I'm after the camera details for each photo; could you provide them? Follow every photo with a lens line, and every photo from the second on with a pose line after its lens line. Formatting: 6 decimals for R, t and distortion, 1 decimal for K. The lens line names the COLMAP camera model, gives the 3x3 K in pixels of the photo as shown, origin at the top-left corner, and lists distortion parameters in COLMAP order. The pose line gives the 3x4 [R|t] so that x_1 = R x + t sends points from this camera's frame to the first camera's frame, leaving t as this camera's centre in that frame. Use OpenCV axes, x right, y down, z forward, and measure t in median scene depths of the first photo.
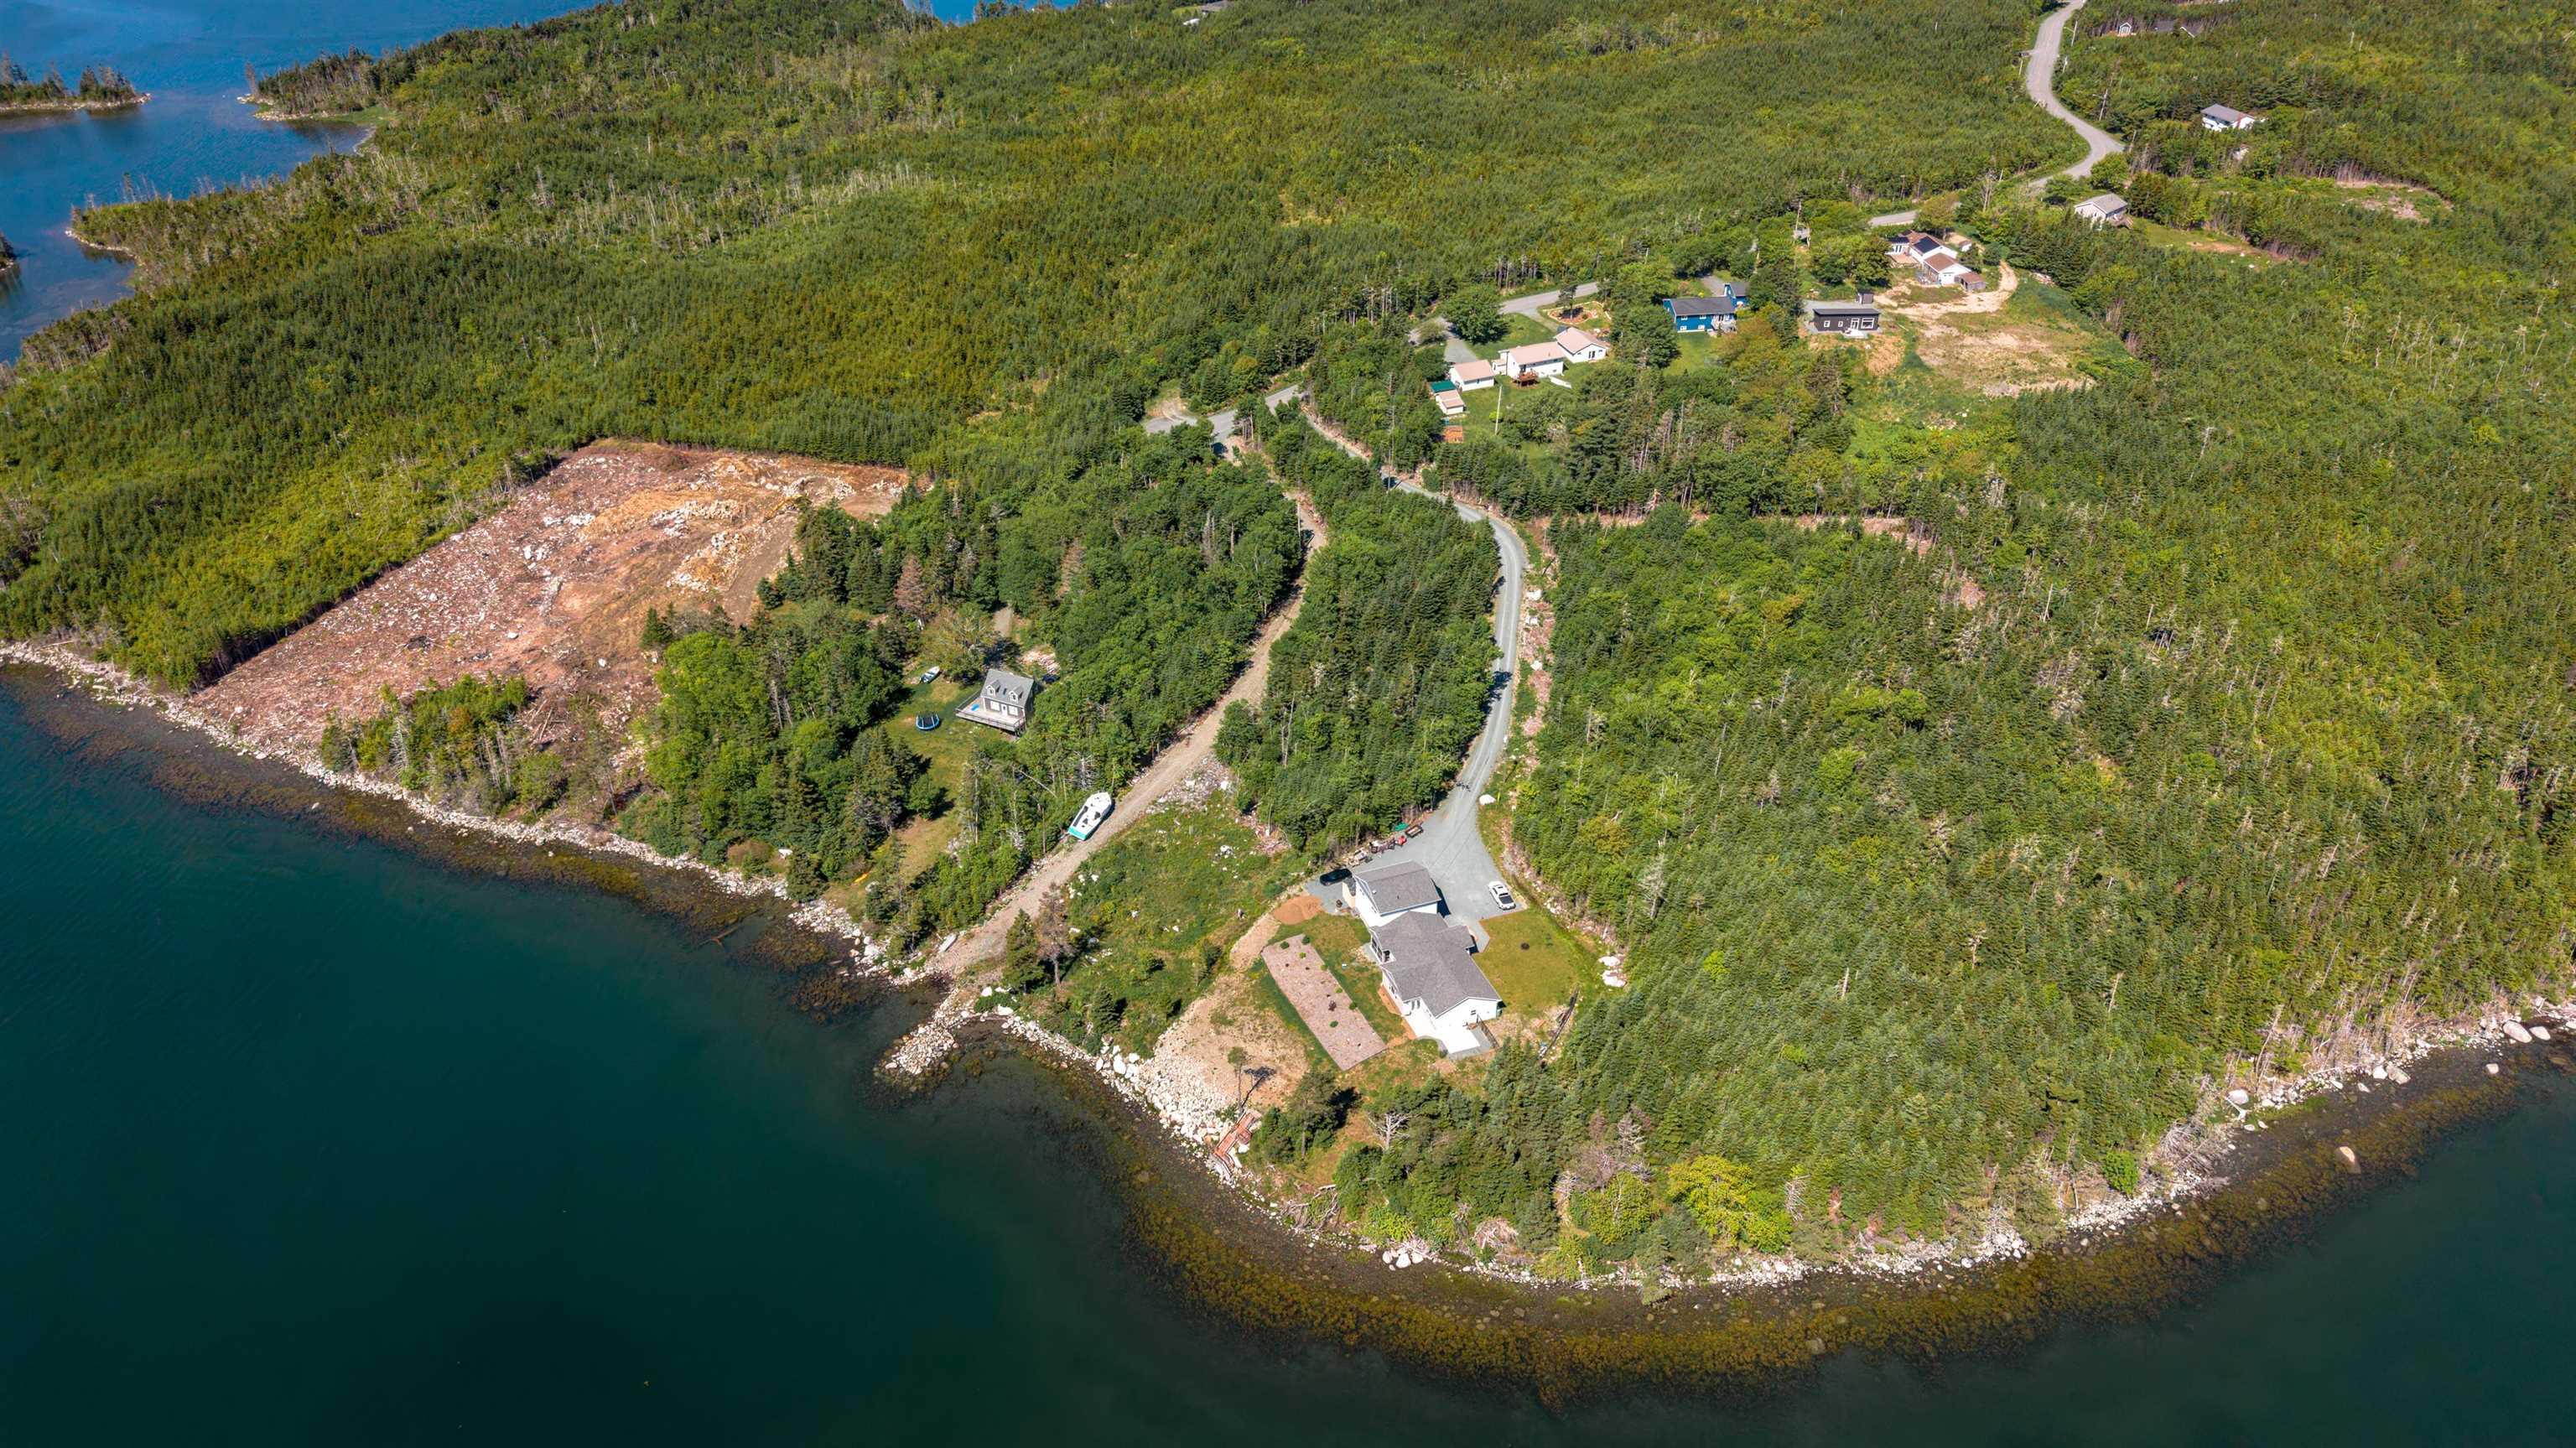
lens RADIAL K [[1768.5, 0, 1288.0], [0, 1768.5, 724.0], [0, 0, 1]] dist [0.073464, -0.071830]
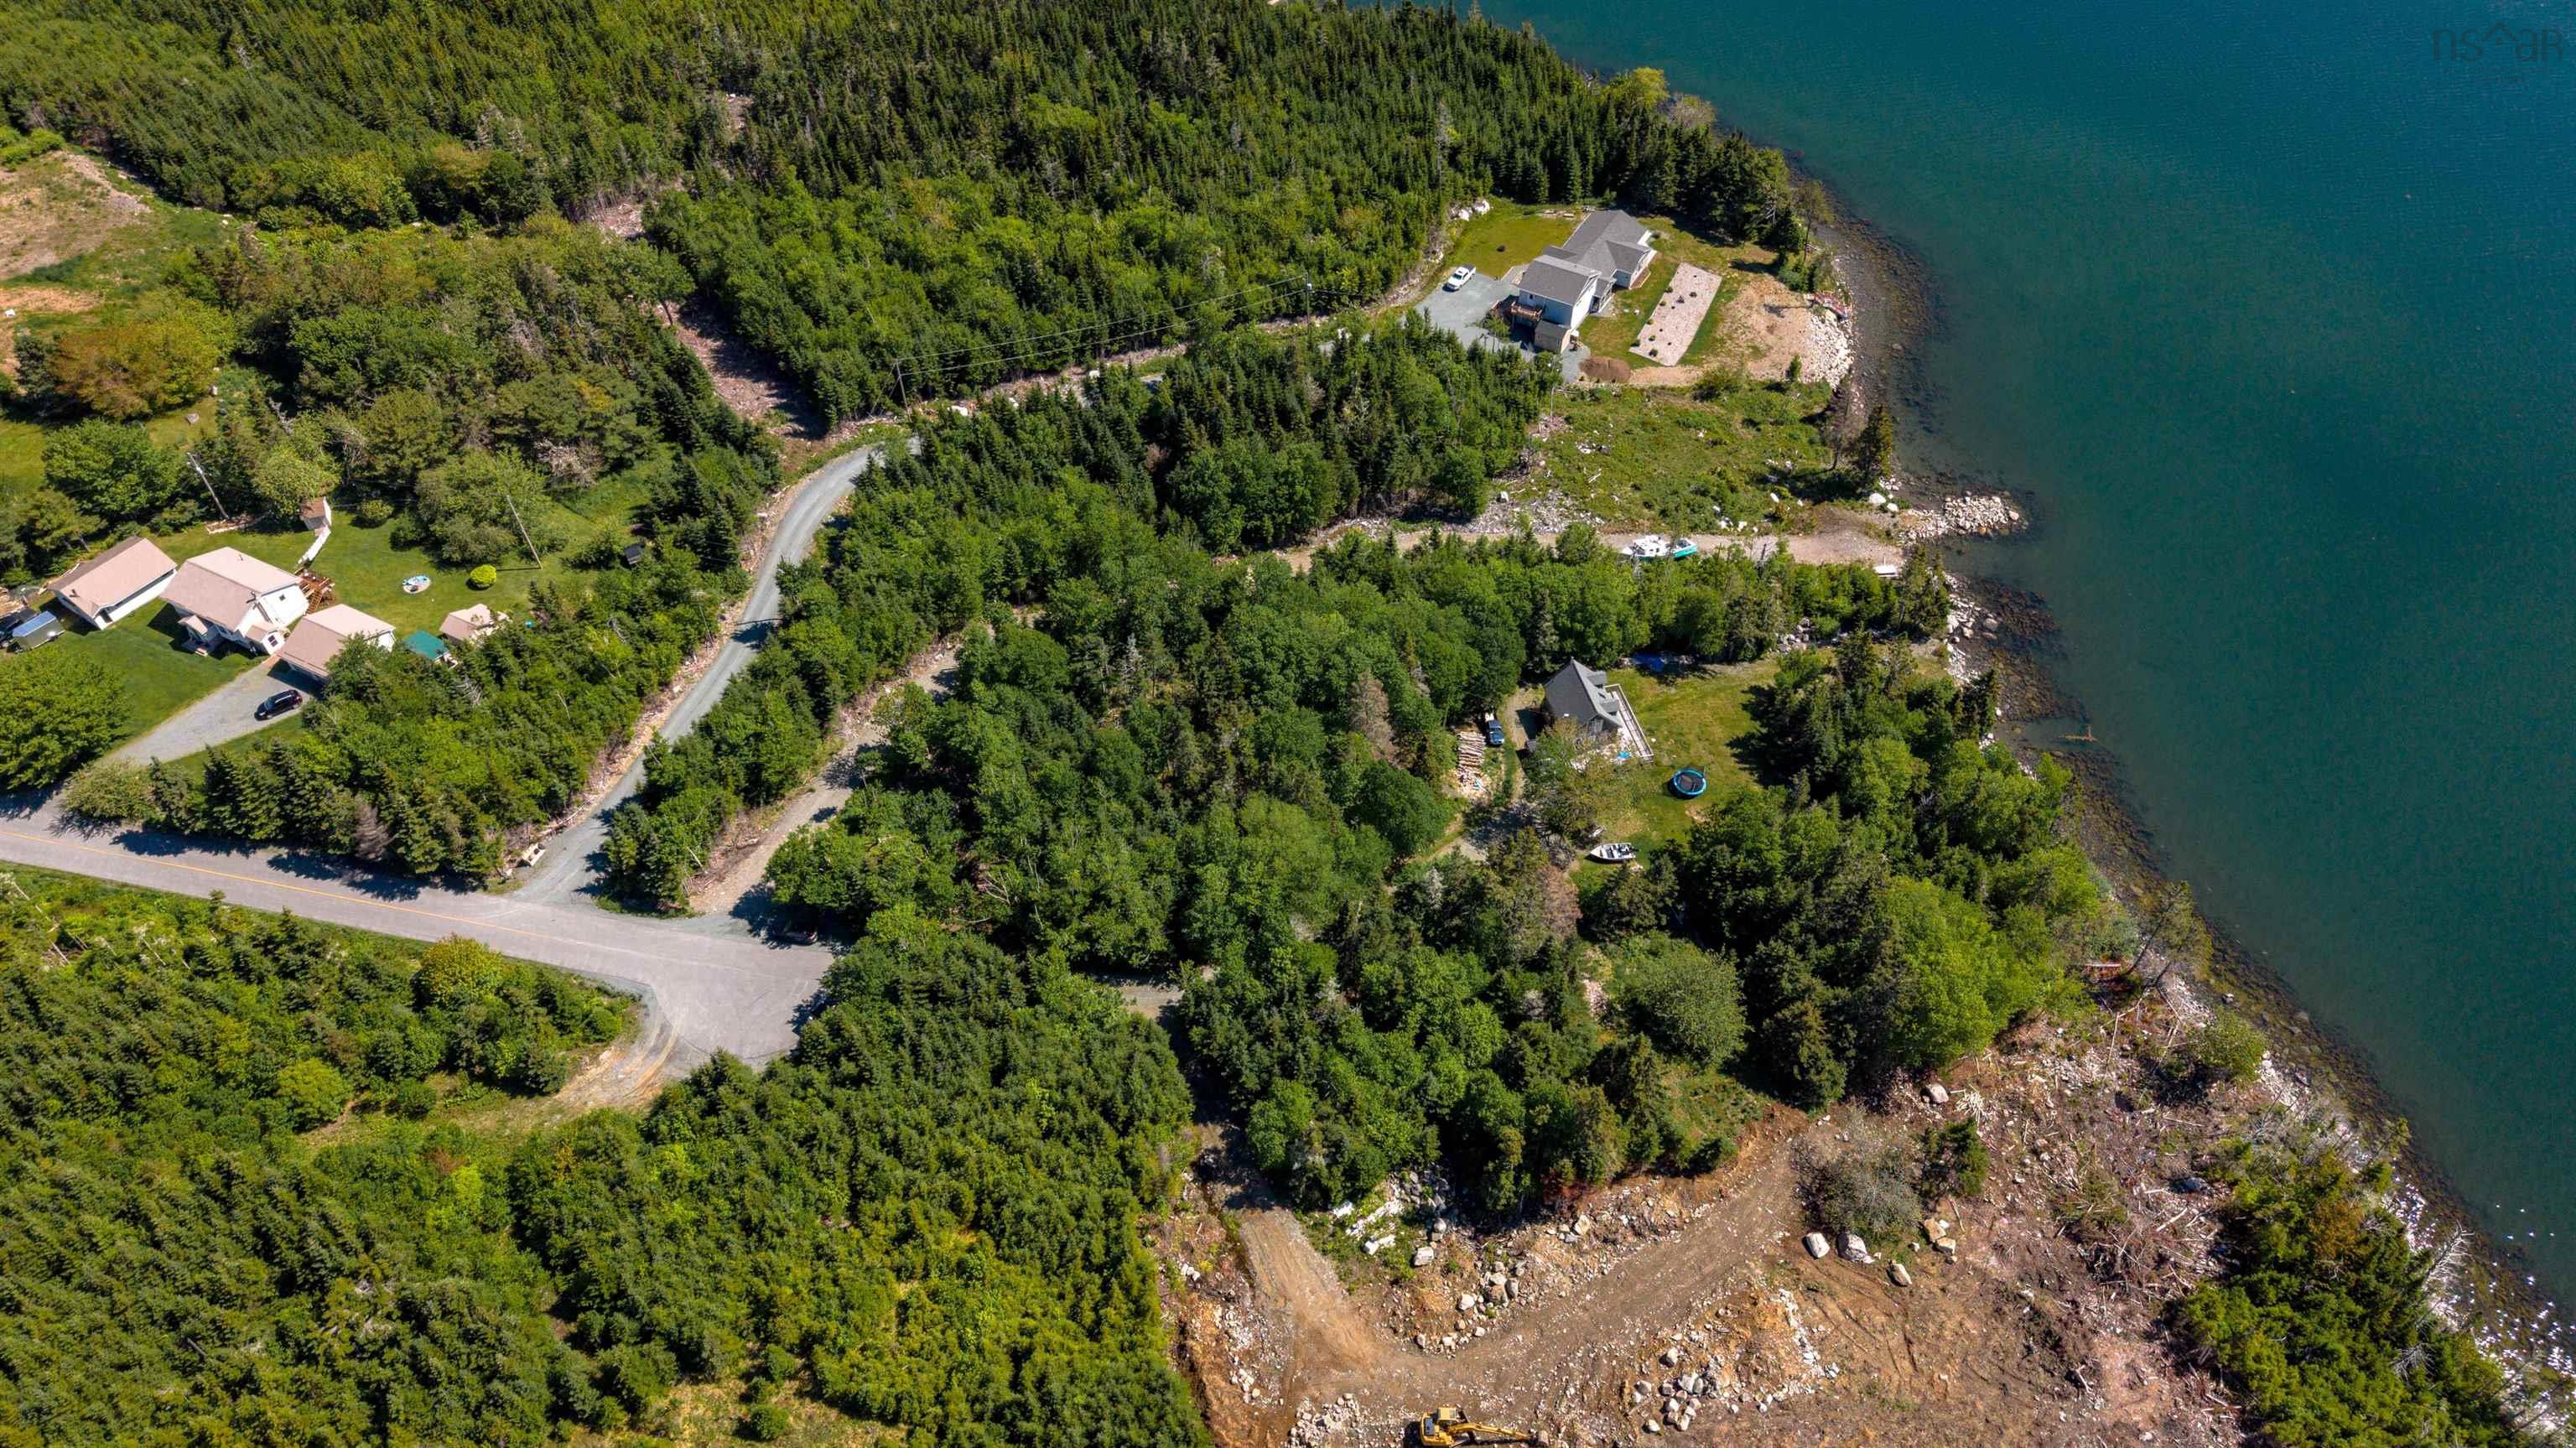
lens RADIAL K [[1768.5, 0, 1288.0], [0, 1768.5, 724.0], [0, 0, 1]] dist [0.073464, -0.071830]
pose [[-0.631403, -0.566245, 0.529809, -0.529316], [0.421287, 0.323120, 0.847414, -0.761728], [-0.651036, 0.758261, 0.034533, 1.224121]]
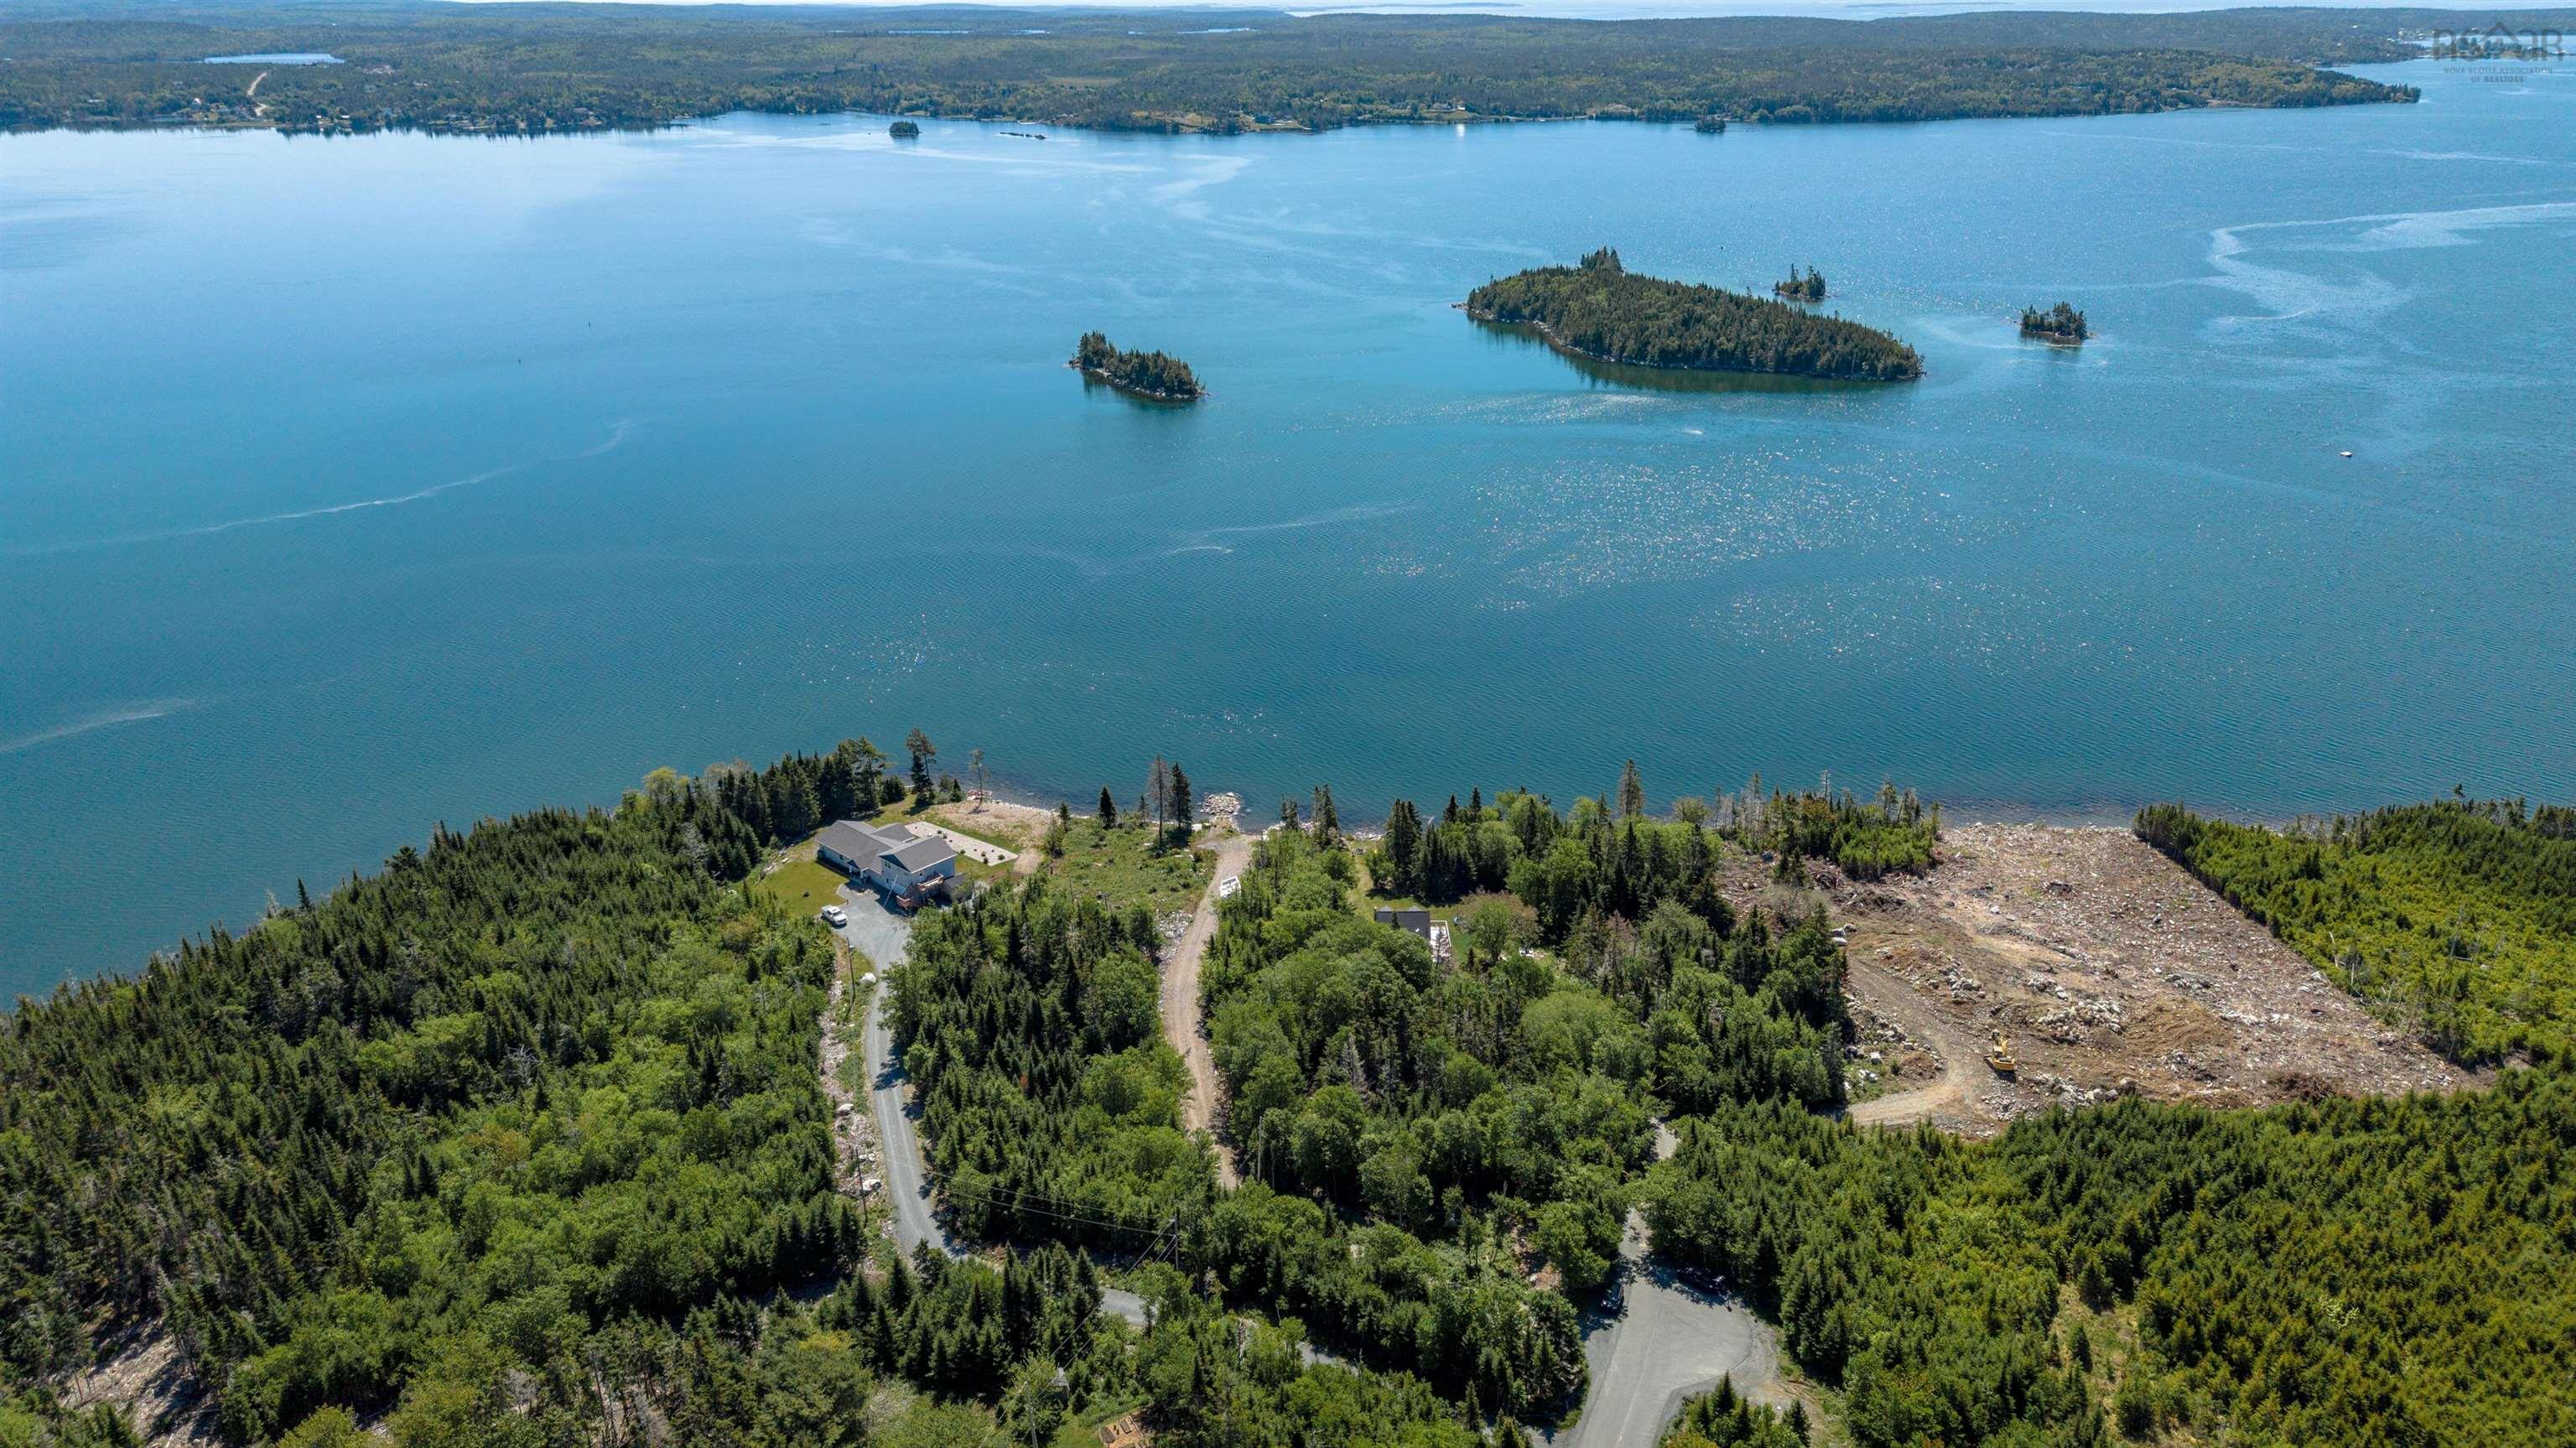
lens RADIAL K [[1777.9, 0, 1288.0], [0, 1777.9, 724.0], [0, 0, 1]] dist [-0.004850, -0.001914]
pose [[-0.896049, 0.182228, -0.404832, 0.294998], [-0.223851, 0.602024, 0.766458, -0.902430], [0.383388, 0.777406, -0.498651, 1.568010]]
